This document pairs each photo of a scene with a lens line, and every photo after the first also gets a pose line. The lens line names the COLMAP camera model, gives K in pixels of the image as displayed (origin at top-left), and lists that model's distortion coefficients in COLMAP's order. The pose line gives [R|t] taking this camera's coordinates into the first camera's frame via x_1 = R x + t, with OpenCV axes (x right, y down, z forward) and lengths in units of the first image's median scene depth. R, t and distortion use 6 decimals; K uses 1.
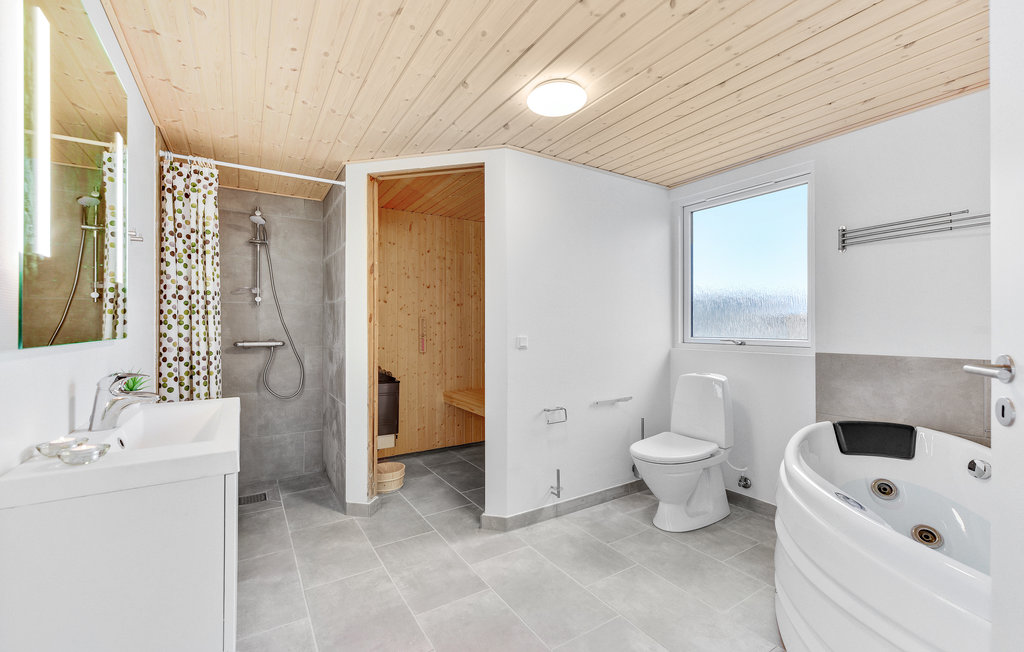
lens RADIAL K [[430.8, 0, 512.0], [0, 430.8, 326.0], [0, 0, 1]] dist [0.000243, 0.000051]
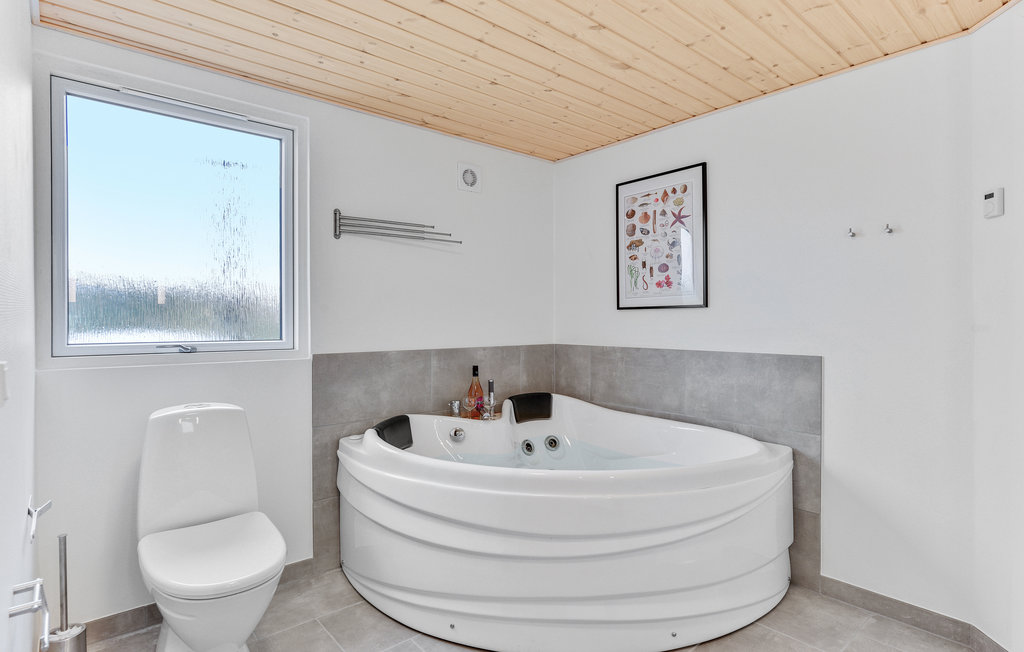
lens RADIAL K [[532.2, 0, 512.0], [0, 532.2, 326.0], [0, 0, 1]] dist [0.001105, 0.000032]
pose [[-0.152996, 0.008249, 0.988192, -0.375127], [0.014536, 0.999876, -0.006096, 0.020689], [-0.988120, 0.013431, -0.153097, 0.831675]]
